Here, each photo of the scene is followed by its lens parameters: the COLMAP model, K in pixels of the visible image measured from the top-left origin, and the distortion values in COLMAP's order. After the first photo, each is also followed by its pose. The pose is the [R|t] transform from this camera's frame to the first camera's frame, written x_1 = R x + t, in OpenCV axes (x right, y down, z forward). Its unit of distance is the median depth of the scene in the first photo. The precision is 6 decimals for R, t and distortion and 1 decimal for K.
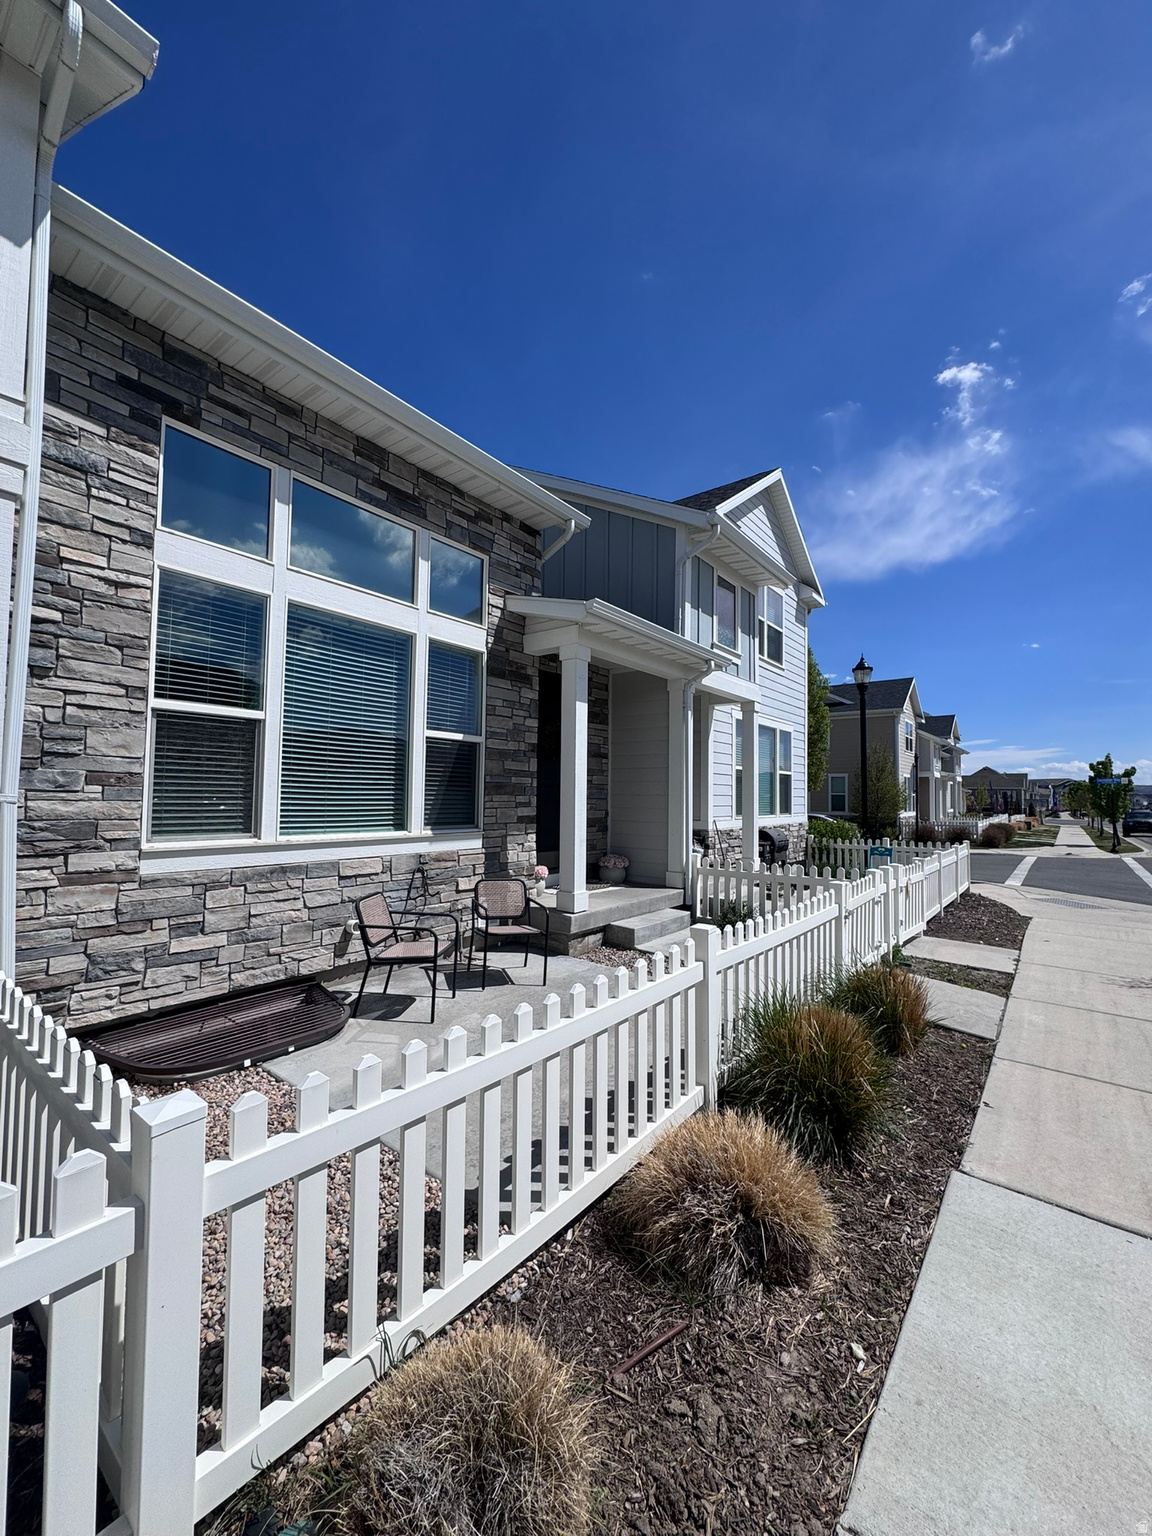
lens RADIAL K [[604.7, 0, 576.4], [0, 604.7, 770.8], [0, 0, 1]] dist [0.001128, 0.000387]
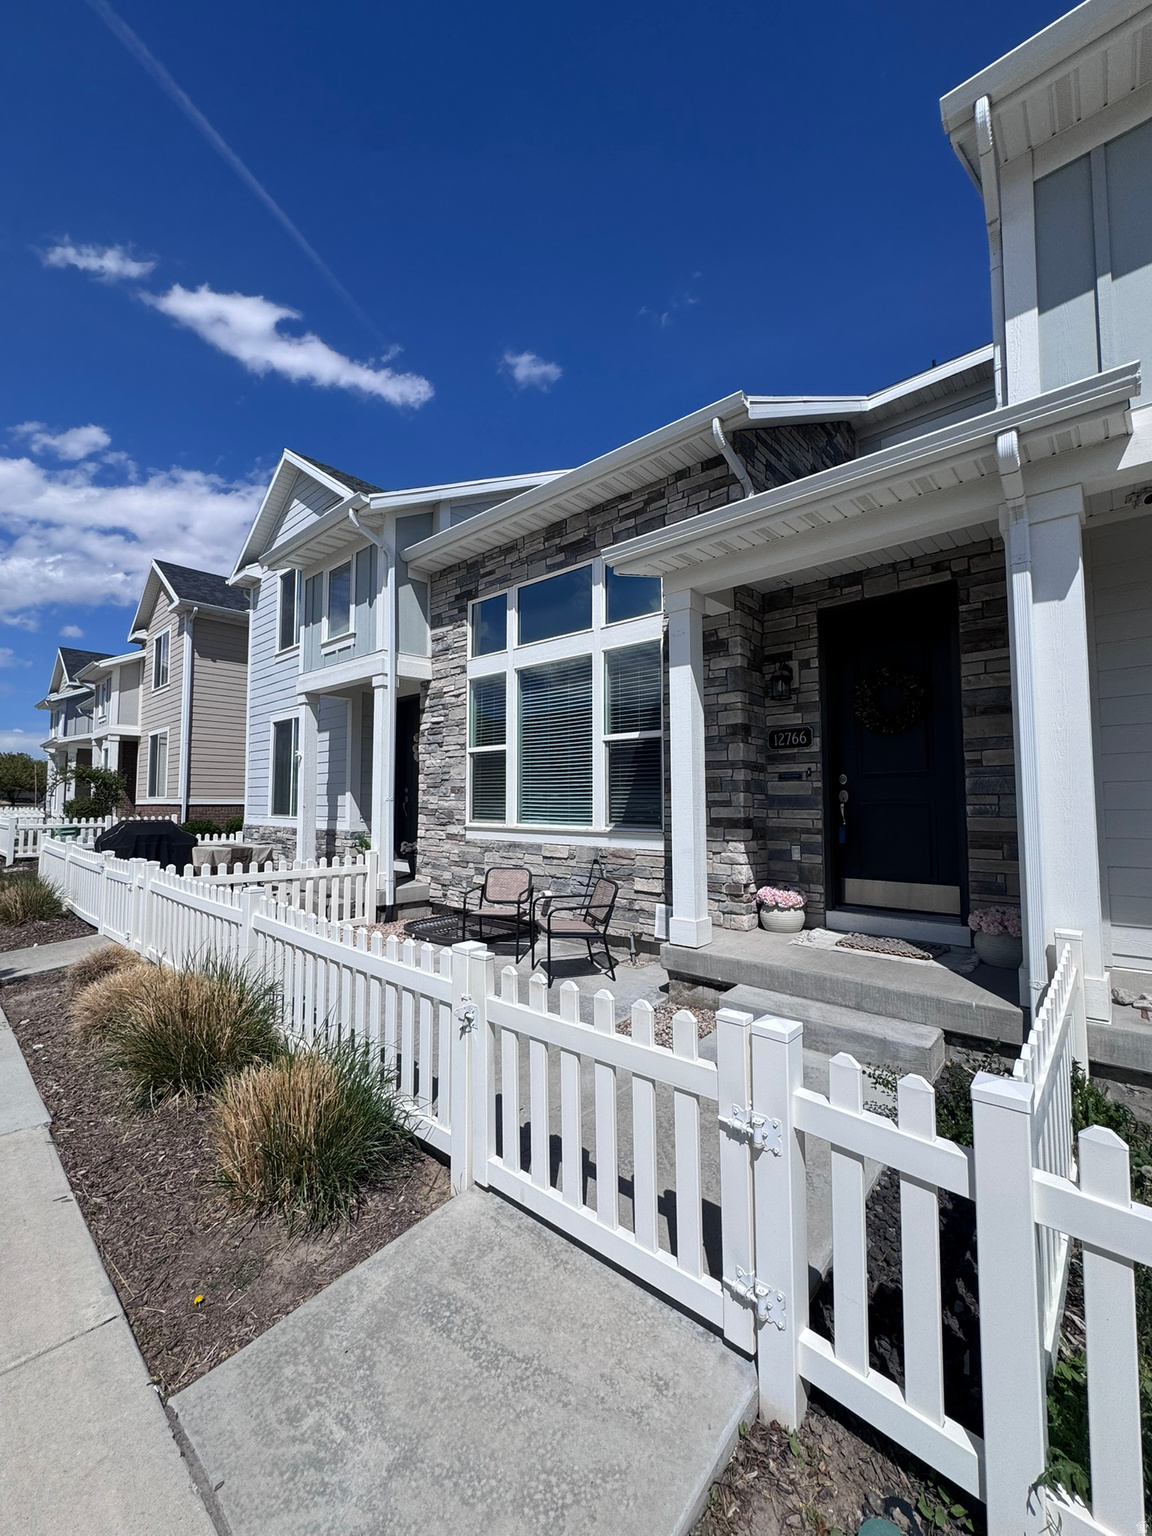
lens RADIAL K [[604.7, 0, 577.2], [0, 604.7, 768.7], [0, 0, 1]] dist [0.001128, 0.000387]
pose [[-0.053312, -0.068902, -0.996198, 1.033200], [0.042367, 0.996562, -0.071195, 0.084999], [0.997679, -0.046001, -0.050209, 1.231870]]
